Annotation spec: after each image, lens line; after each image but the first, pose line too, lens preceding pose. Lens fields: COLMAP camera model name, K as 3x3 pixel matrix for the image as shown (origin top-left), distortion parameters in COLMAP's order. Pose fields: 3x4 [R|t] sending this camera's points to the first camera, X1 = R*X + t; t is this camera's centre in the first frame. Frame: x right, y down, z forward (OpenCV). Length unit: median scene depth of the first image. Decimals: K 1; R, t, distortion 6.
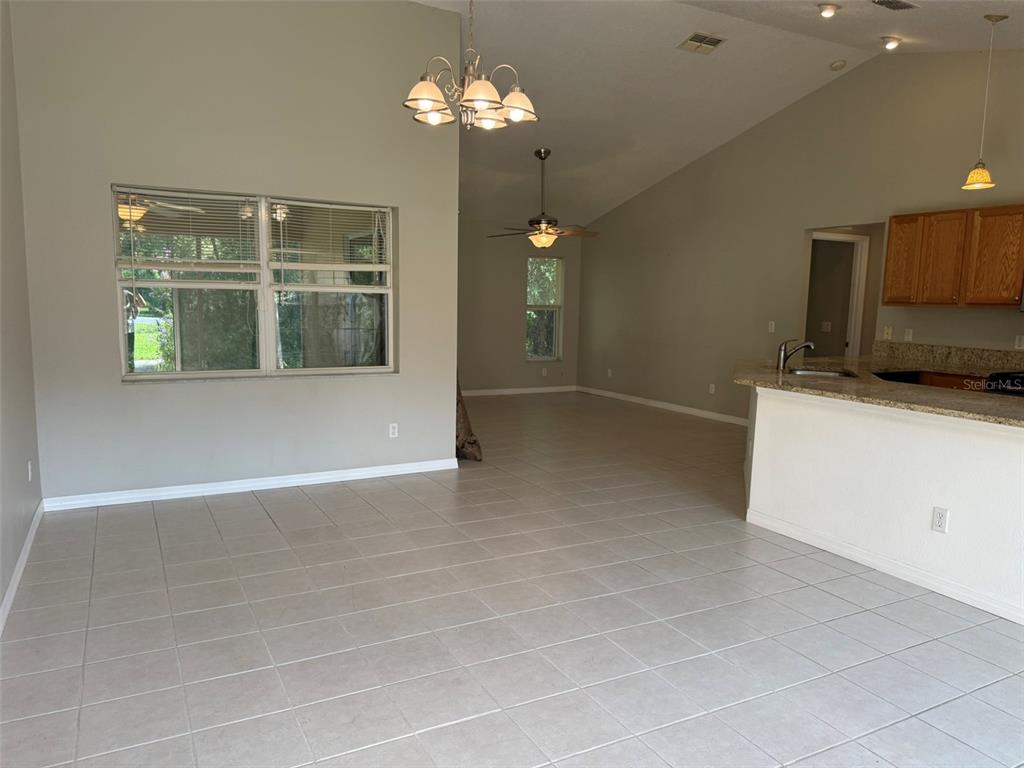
lens RADIAL K [[726.7, 0, 501.9], [0, 726.7, 389.4], [0, 0, 1]] dist [0.065167, -0.083903]
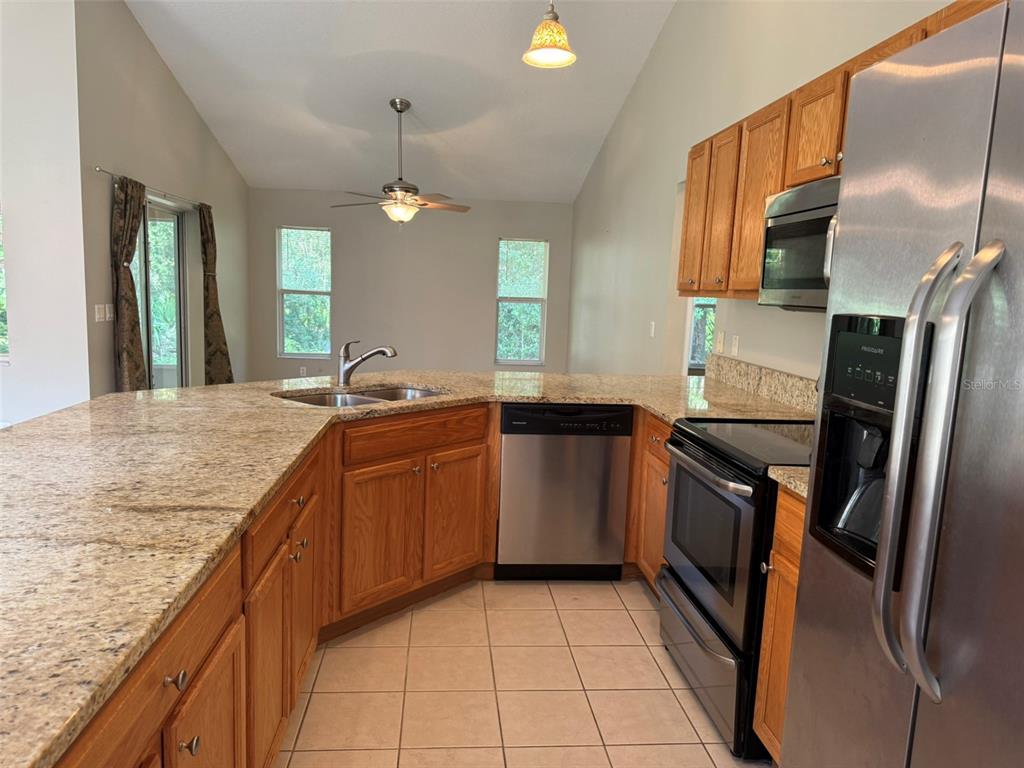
lens RADIAL K [[721.1, 0, 514.1], [0, 721.1, 392.7], [0, 0, 1]] dist [0.075108, -0.096799]
pose [[0.925991, 0.064191, -0.372048, 0.669874], [-0.061297, 0.997927, 0.019615, -0.039092], [0.372535, 0.004642, 0.928006, 0.410681]]
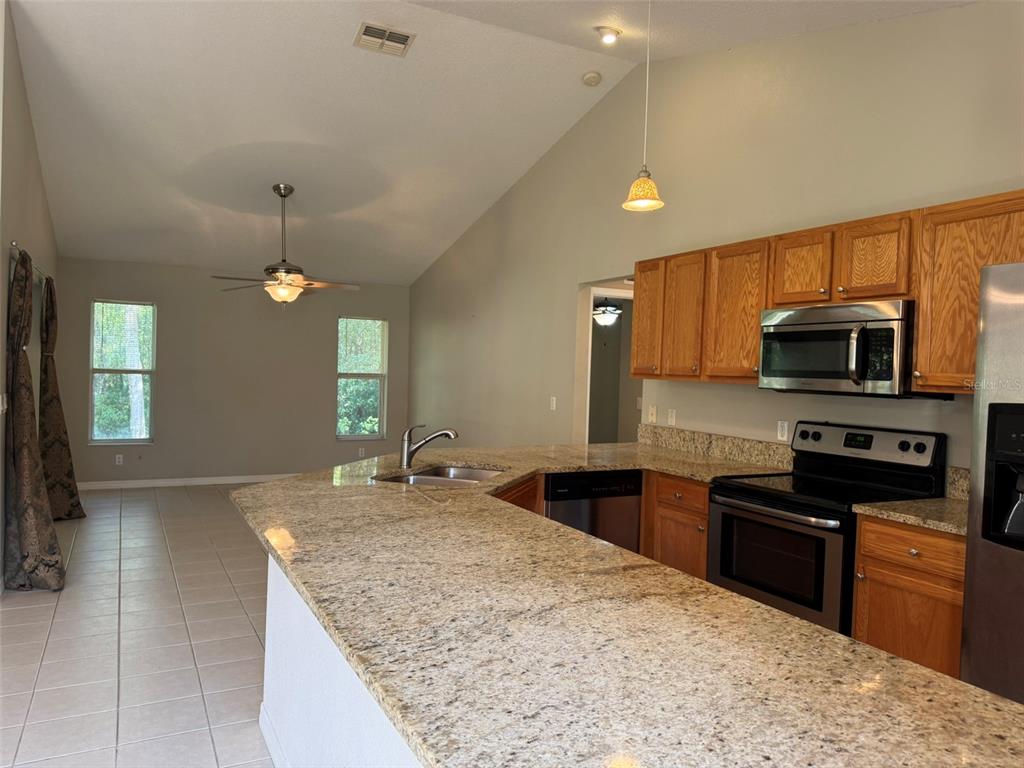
lens RADIAL K [[719.8, 0, 519.8], [0, 719.8, 380.9], [0, 0, 1]] dist [0.066044, -0.099722]
pose [[0.999856, 0.008164, 0.014866, 0.422679], [-0.006553, 0.994407, -0.105411, -0.034595], [-0.015643, 0.105299, 0.994318, 0.284025]]
